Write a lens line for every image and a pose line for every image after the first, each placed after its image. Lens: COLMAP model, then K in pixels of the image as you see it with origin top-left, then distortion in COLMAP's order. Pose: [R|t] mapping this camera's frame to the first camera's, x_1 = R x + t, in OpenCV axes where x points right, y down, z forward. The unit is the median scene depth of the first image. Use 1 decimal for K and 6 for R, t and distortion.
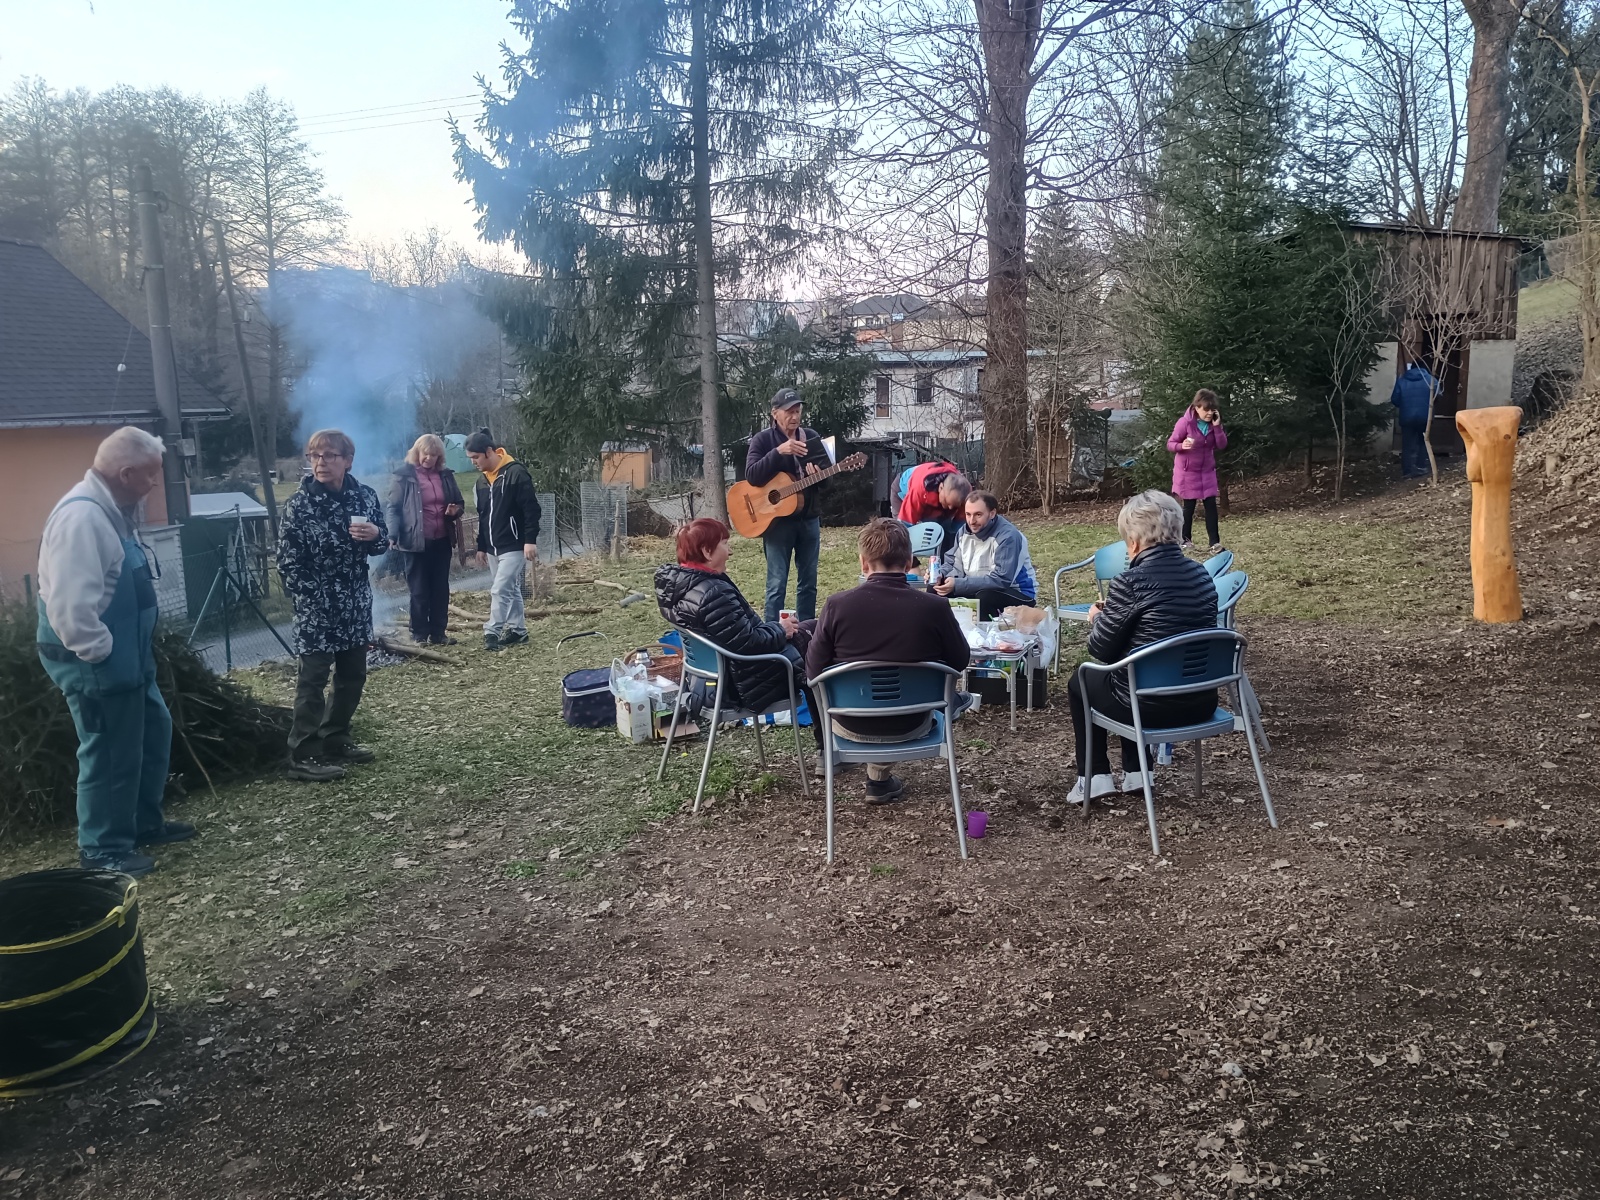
lens RADIAL K [[1328.8, 0, 800.0], [0, 1328.8, 600.0], [0, 0, 1]] dist [0.001553, -0.007892]
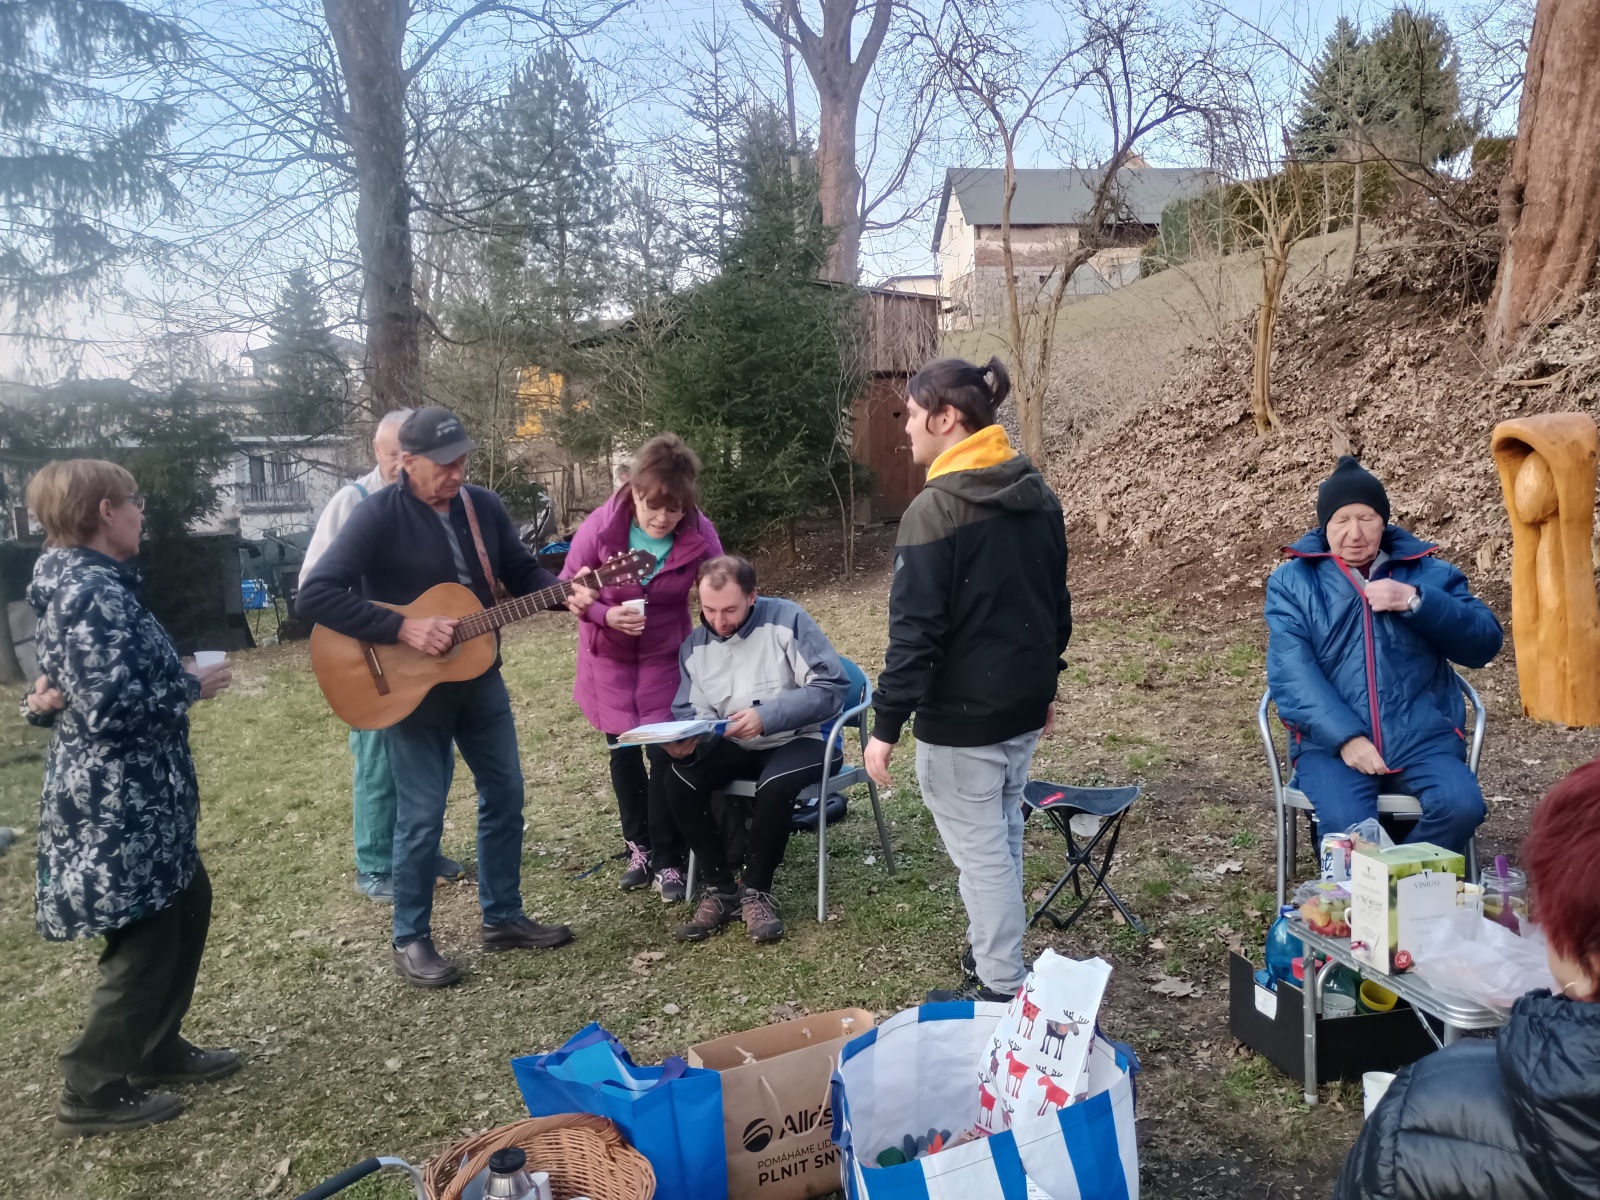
lens RADIAL K [[1328.8, 0, 800.0], [0, 1328.8, 600.0], [0, 0, 1]] dist [0.001553, -0.007892]
pose [[0.846984, -0.066389, 0.527457, -0.061998], [0.102972, 0.993869, -0.040257, -0.021871], [-0.521551, 0.088410, 0.848627, 0.215446]]
